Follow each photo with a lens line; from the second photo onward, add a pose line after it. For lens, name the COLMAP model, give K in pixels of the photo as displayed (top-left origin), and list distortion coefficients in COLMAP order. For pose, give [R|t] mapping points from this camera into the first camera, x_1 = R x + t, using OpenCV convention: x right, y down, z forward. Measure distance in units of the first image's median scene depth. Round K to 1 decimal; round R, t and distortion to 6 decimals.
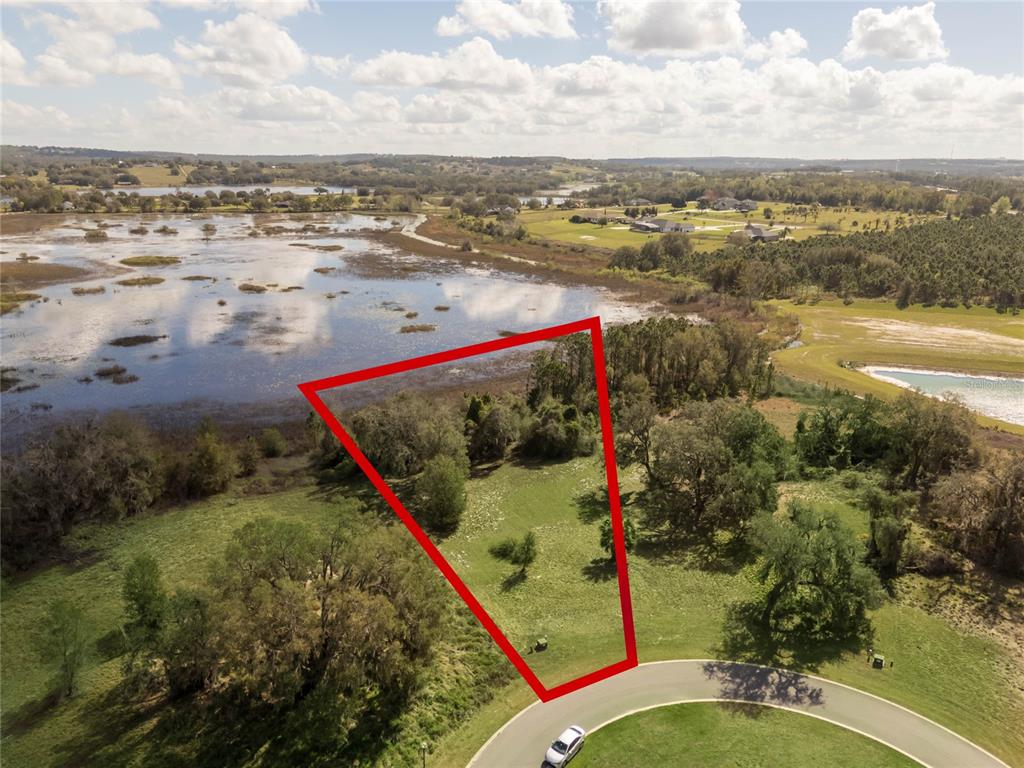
lens RADIAL K [[750.2, 0, 511.5], [0, 750.2, 380.2], [0, 0, 1]] dist [0.080424, -0.077855]
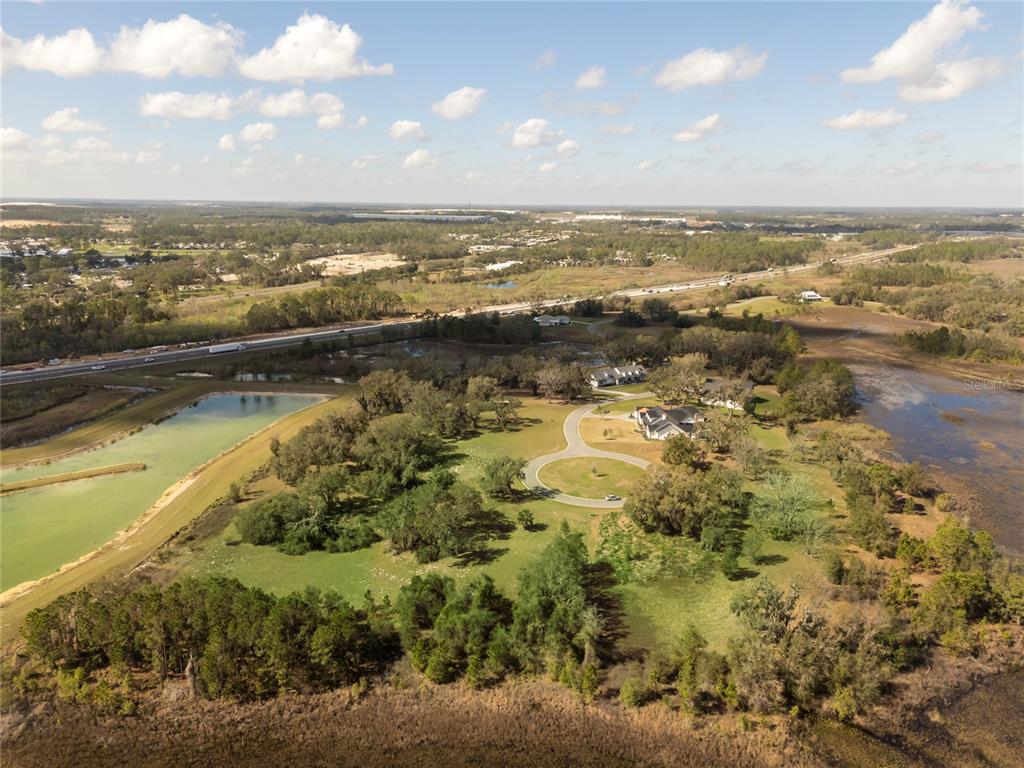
lens RADIAL K [[750.2, 0, 511.5], [0, 750.2, 380.2], [0, 0, 1]] dist [0.080424, -0.077855]
pose [[-0.793593, -0.155930, 0.588129, -0.258049], [0.156874, 0.881489, 0.445385, -0.277404], [-0.587878, 0.445717, -0.675082, 0.567663]]
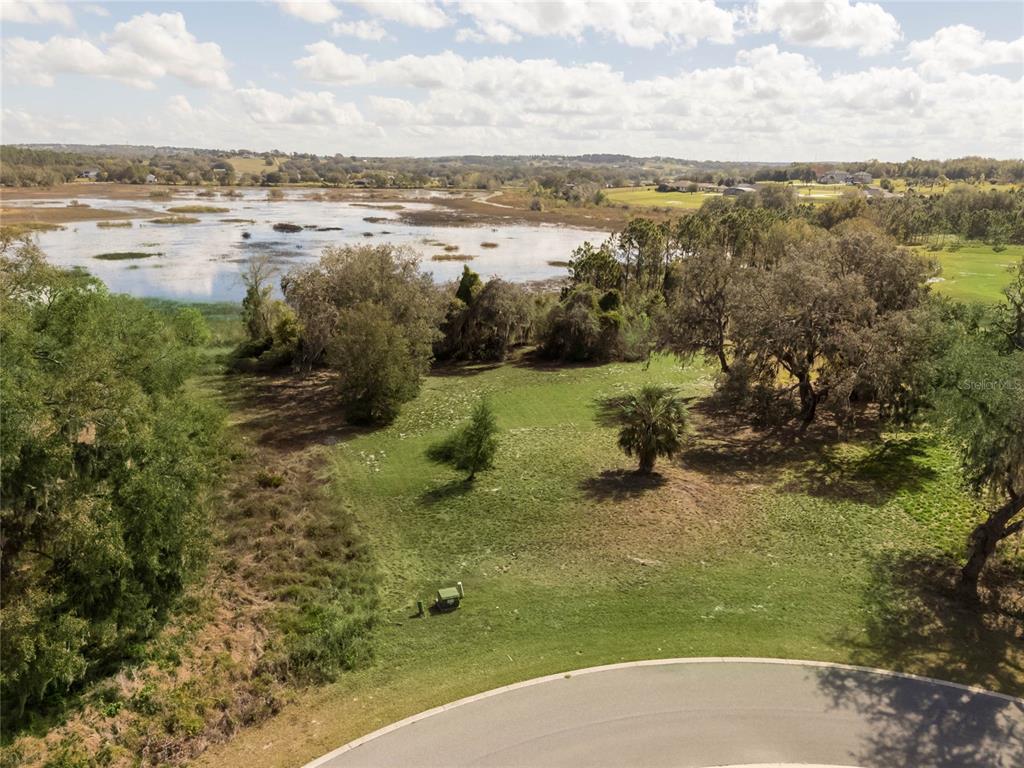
lens RADIAL K [[752.9, 0, 512.0], [0, 752.9, 384.0], [0, 0, 1]] dist [0.059667, -0.043731]
pose [[0.992913, 0.039892, -0.111952, 0.024682], [-0.040298, 0.999187, -0.001362, 0.043792], [0.111807, 0.005864, 0.993713, 0.110368]]
